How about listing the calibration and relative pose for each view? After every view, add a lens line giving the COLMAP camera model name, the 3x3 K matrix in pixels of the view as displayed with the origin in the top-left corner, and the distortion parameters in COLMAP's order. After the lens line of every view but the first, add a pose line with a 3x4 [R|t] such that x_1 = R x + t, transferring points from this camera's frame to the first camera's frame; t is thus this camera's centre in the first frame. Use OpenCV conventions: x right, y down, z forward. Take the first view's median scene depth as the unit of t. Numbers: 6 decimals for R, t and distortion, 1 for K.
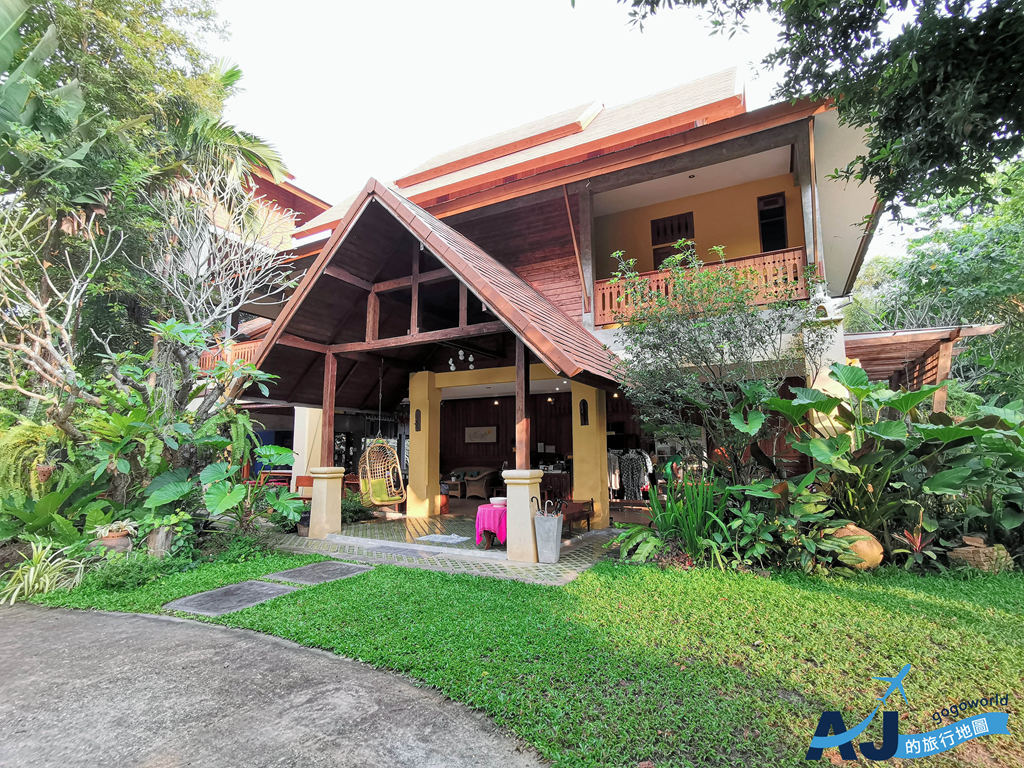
lens RADIAL K [[506.7, 0, 512.0], [0, 506.7, 384.0], [0, 0, 1]] dist [-0.029107, 0.025470]
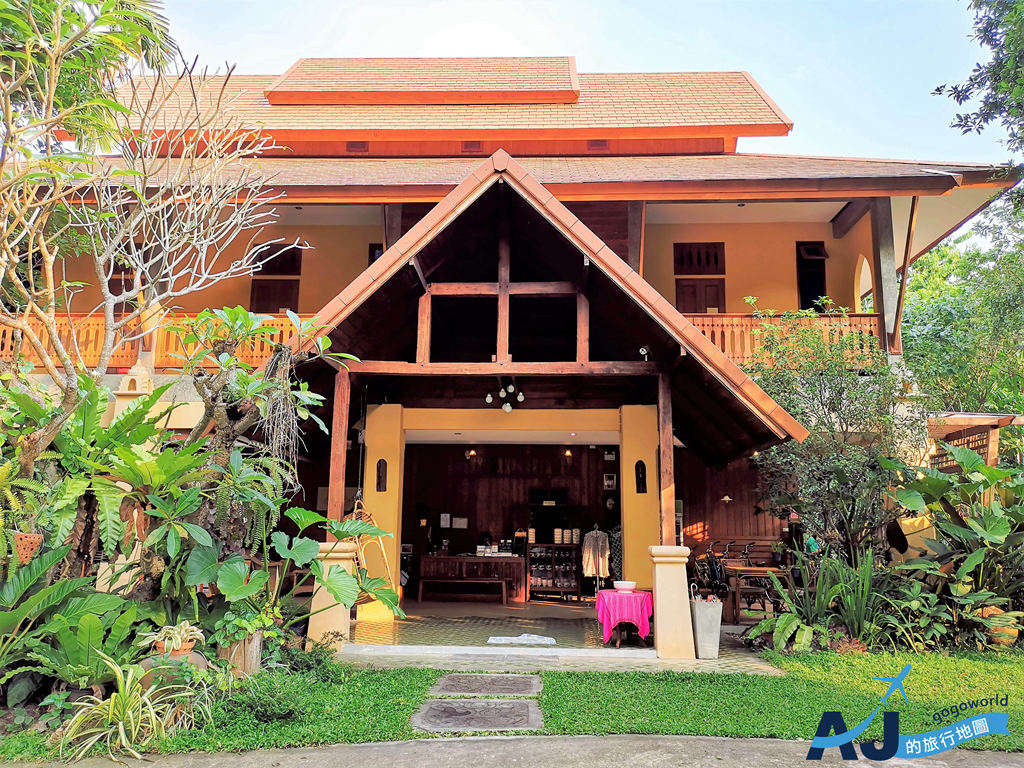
lens RADIAL K [[802.2, 0, 512.0], [0, 802.2, 384.0], [0, 0, 1]] dist [0.042682, -0.004972]
pose [[0.896448, 0.096981, 0.432407, -0.690931], [-0.075818, 0.994937, -0.065964, 0.010681], [-0.436615, 0.026349, 0.899262, -0.064874]]
